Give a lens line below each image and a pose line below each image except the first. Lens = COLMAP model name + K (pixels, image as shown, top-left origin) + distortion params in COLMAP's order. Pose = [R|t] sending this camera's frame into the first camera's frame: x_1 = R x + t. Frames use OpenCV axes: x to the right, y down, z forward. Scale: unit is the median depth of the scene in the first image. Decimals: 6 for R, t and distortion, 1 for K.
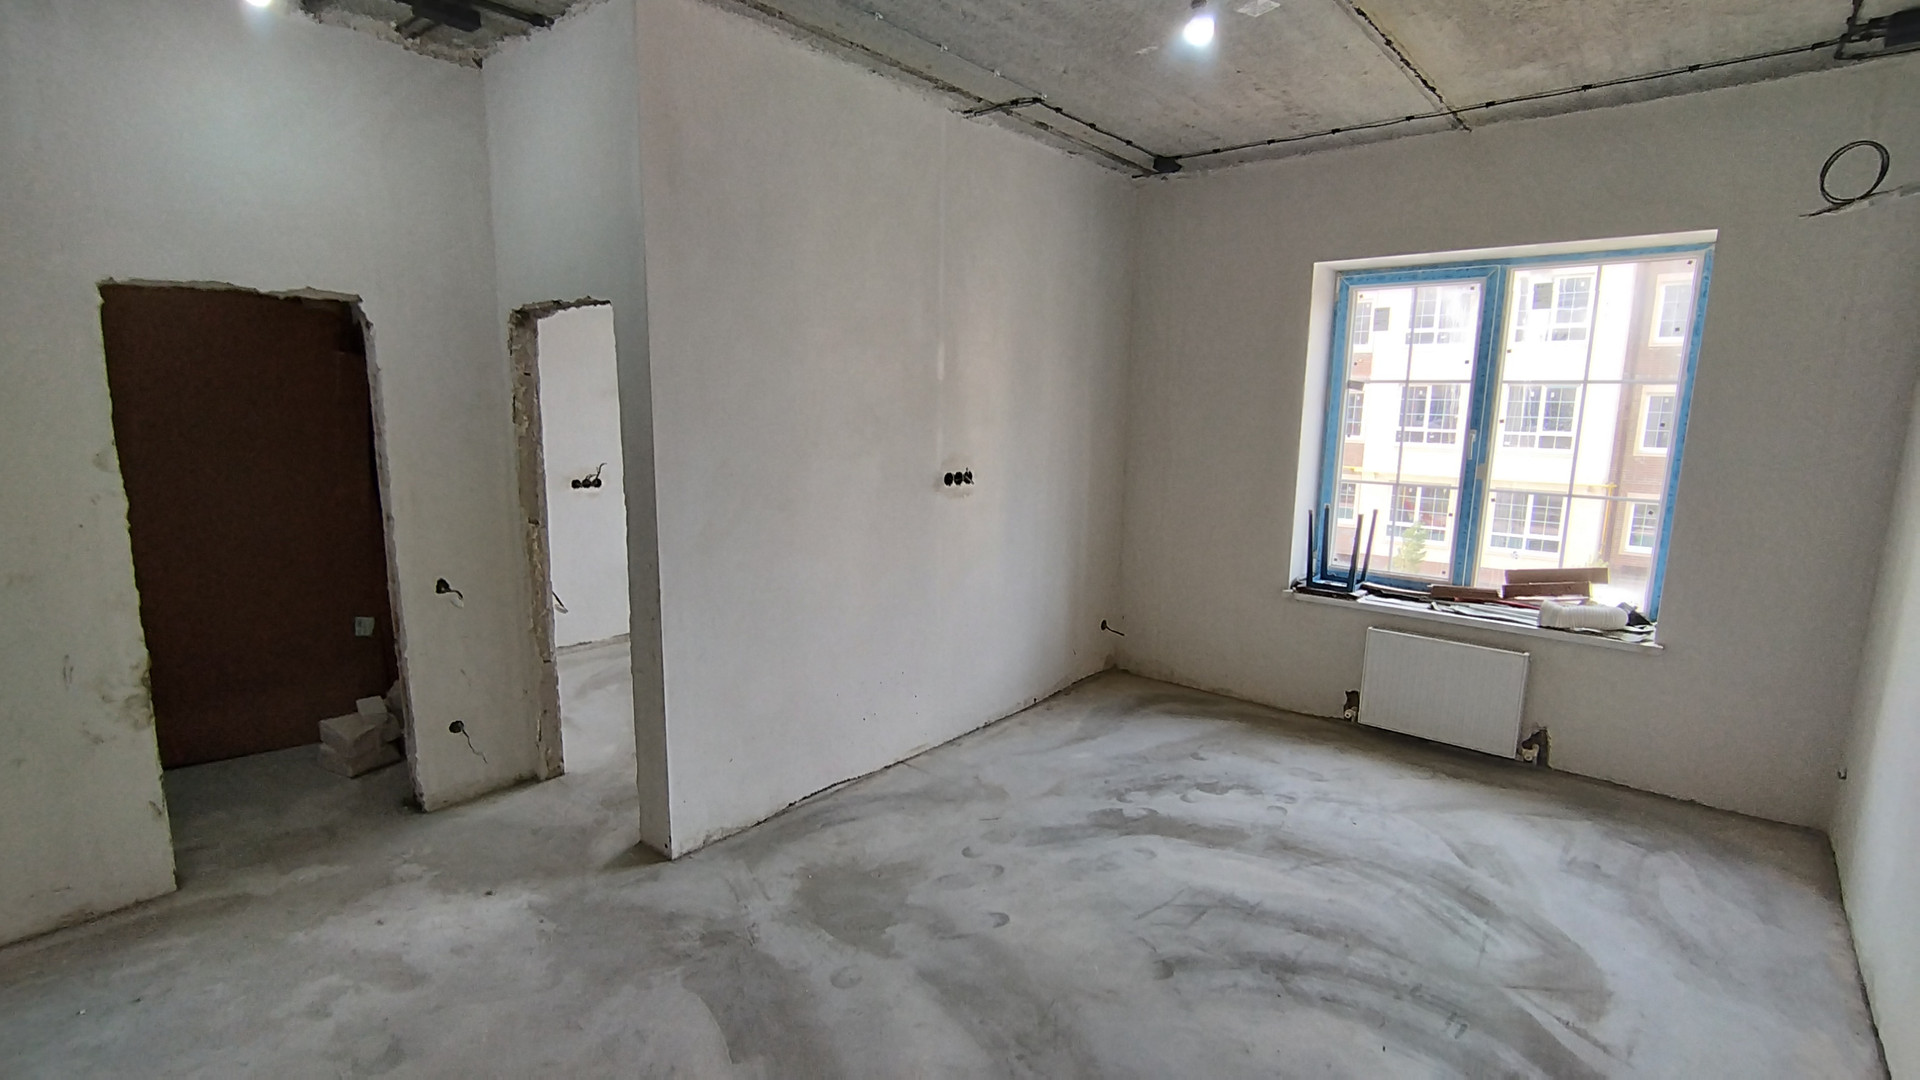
lens RADIAL K [[876.1, 0, 962.9], [0, 876.1, 542.3], [0, 0, 1]] dist [-0.013945, -0.000668]
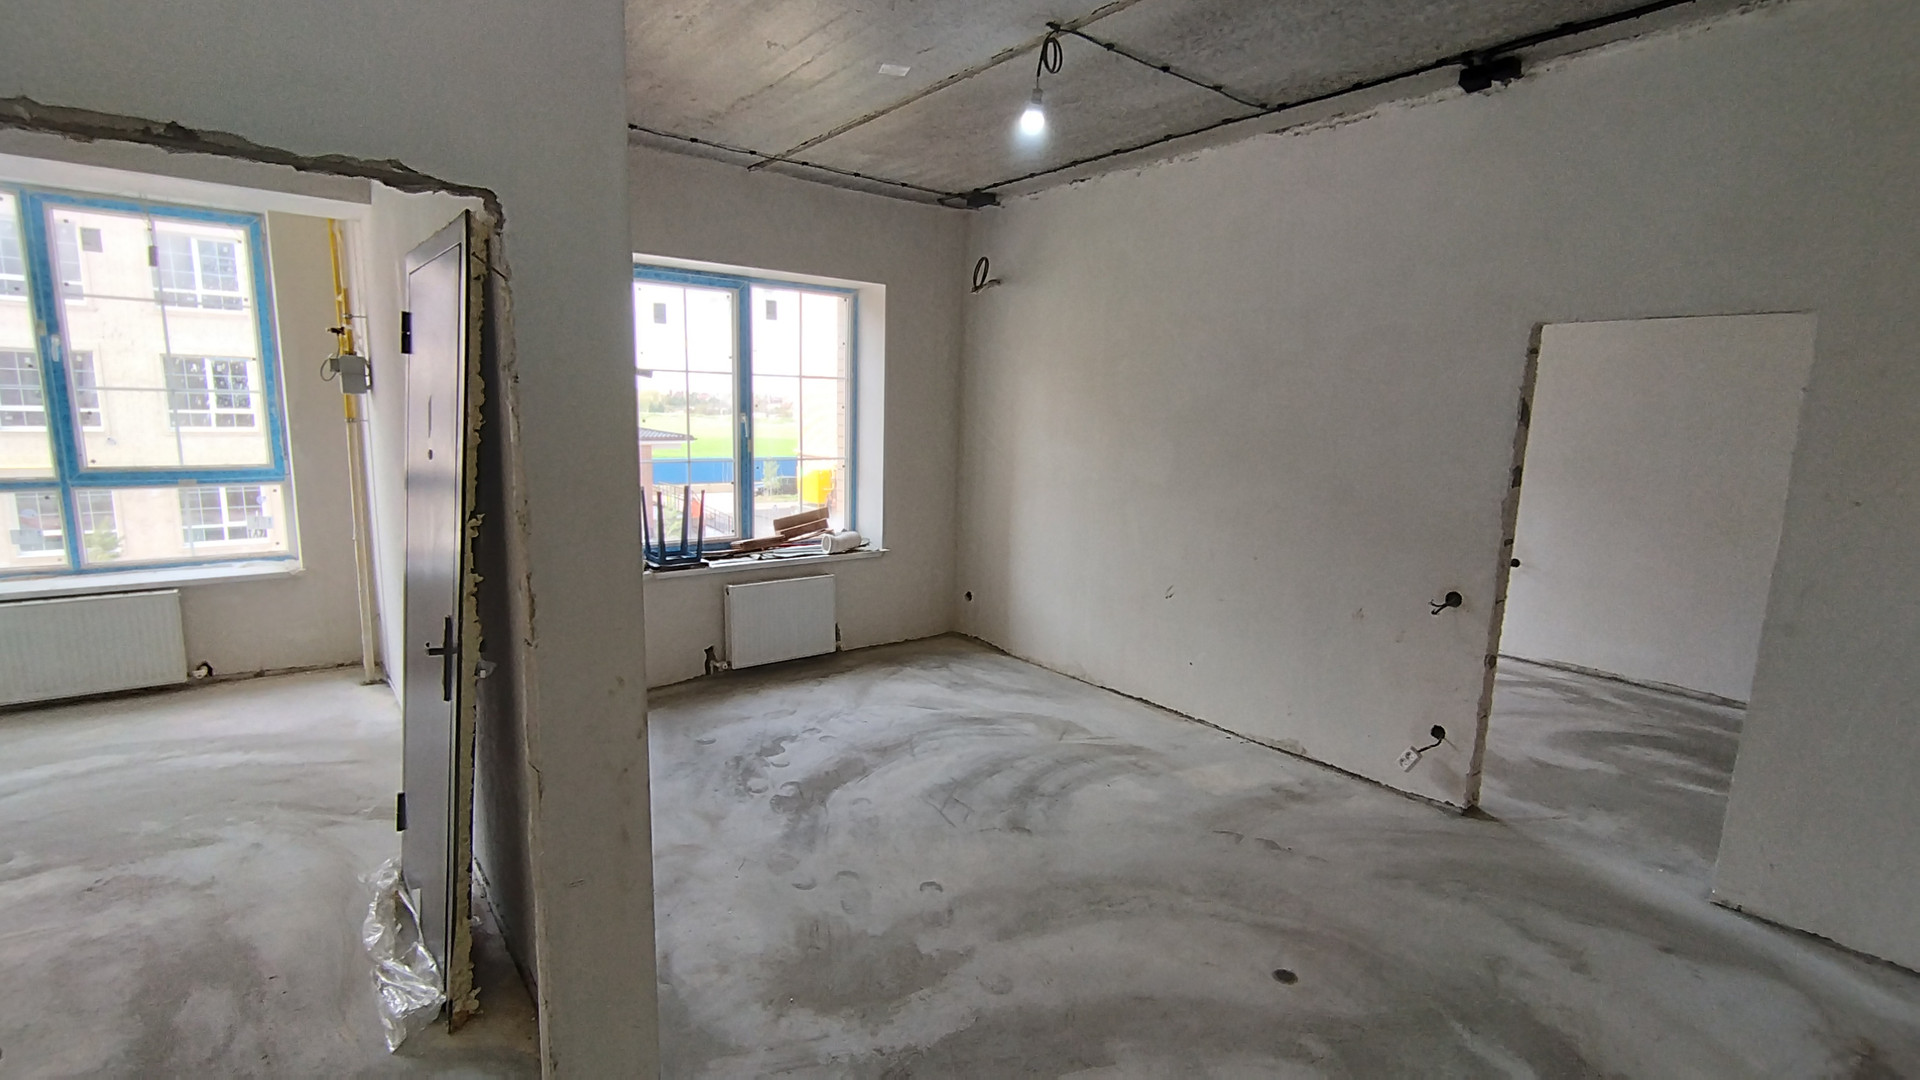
lens RADIAL K [[876.1, 0, 963.4], [0, 876.1, 546.6], [0, 0, 1]] dist [-0.013945, -0.000668]
pose [[0.196076, -0.166780, 0.966301, -0.704482], [0.133636, 0.980781, 0.142163, -0.092755], [-0.971440, 0.101258, 0.214596, 0.537192]]
